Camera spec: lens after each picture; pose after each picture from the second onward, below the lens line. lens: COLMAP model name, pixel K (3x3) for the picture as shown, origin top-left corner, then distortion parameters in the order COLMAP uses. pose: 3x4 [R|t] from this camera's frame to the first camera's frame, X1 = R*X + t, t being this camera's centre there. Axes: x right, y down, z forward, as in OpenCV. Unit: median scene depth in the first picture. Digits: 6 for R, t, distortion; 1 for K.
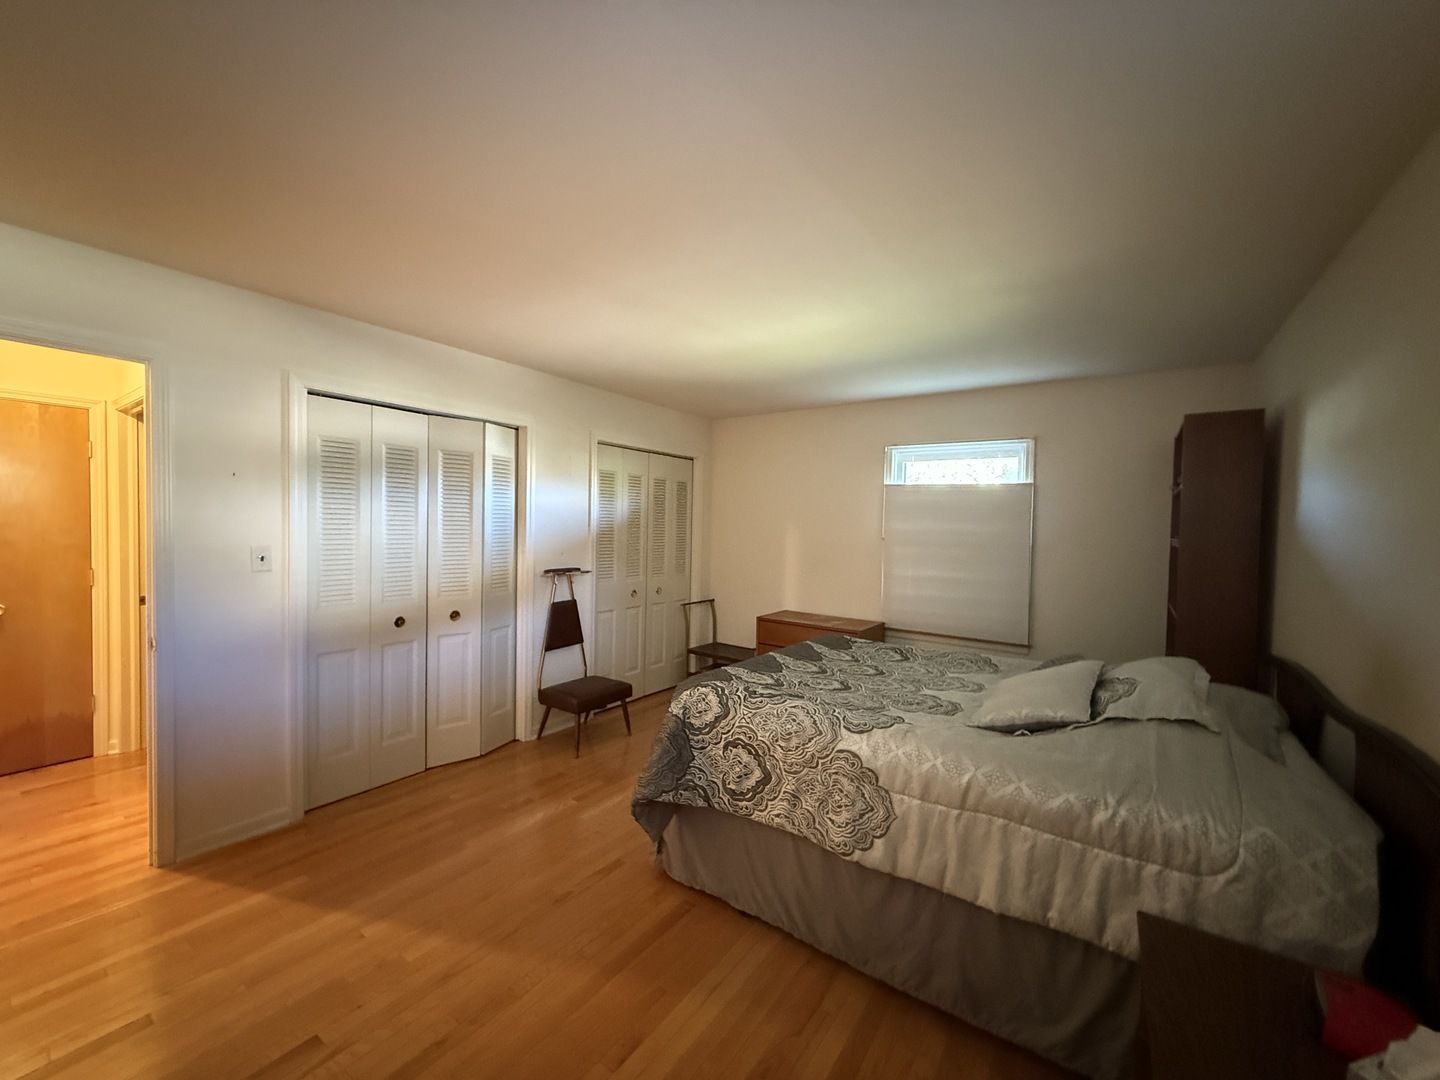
lens RADIAL K [[570.2, 0, 722.5], [0, 570.2, 542.2], [0, 0, 1]] dist [0.003396, -0.000111]
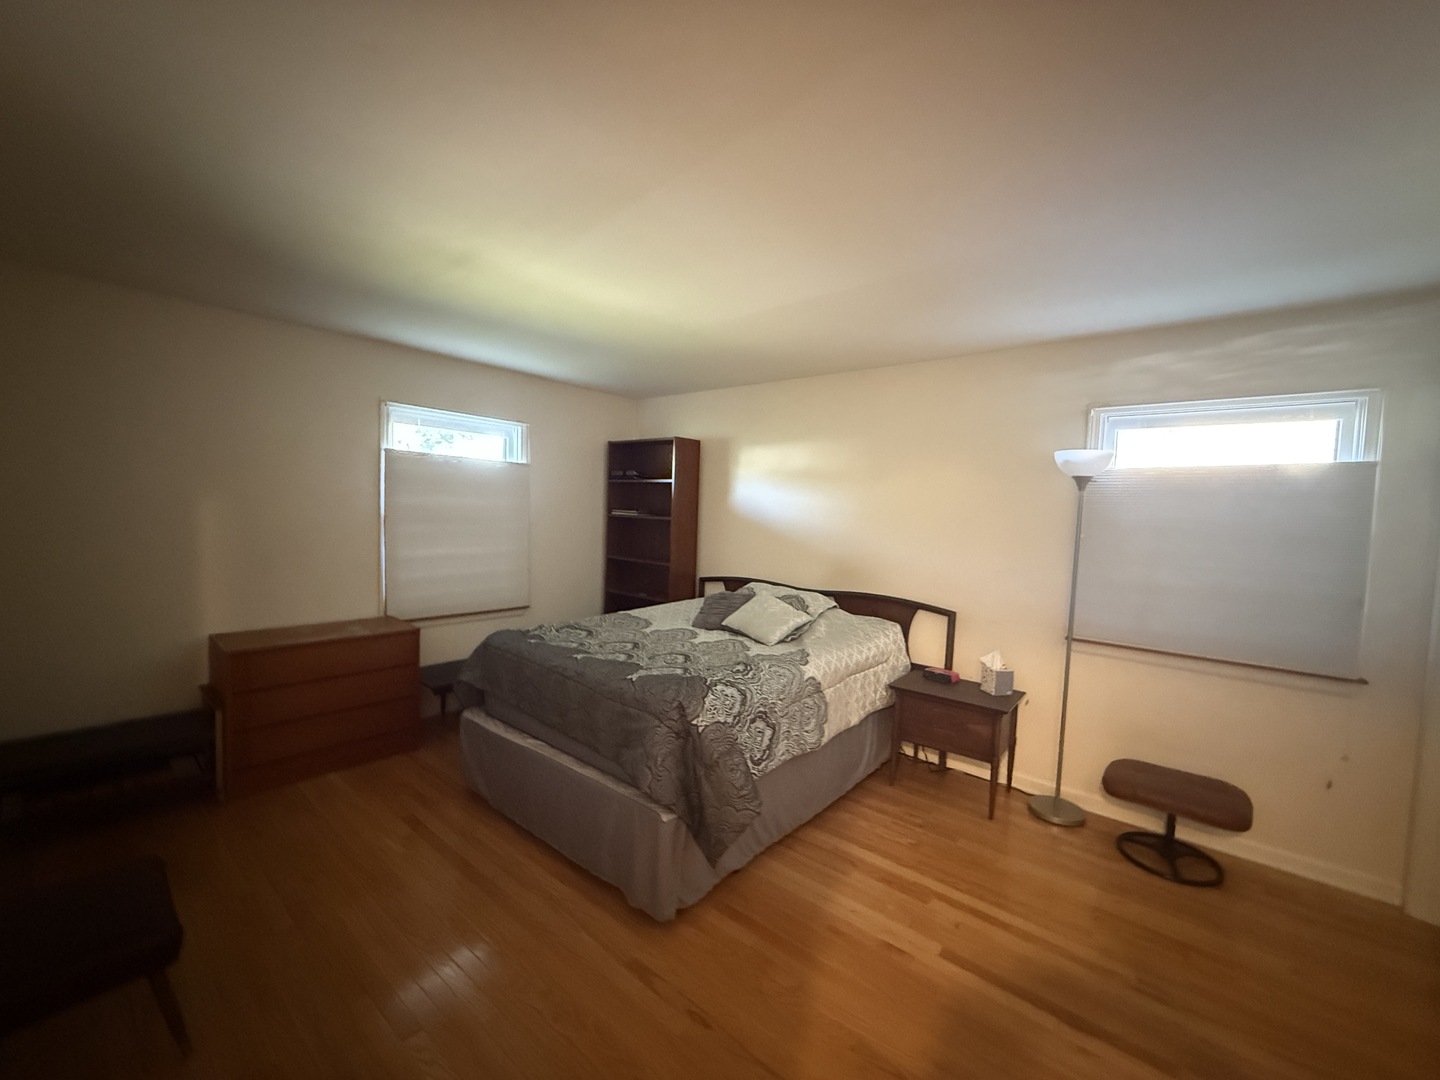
lens RADIAL K [[570.2, 0, 724.6], [0, 570.2, 541.2], [0, 0, 1]] dist [0.003396, -0.000111]
pose [[0.088063, -0.075024, 0.993286, -1.112546], [-0.005051, 0.997113, 0.075761, -0.076008], [-0.996102, -0.011689, 0.087430, 1.022380]]
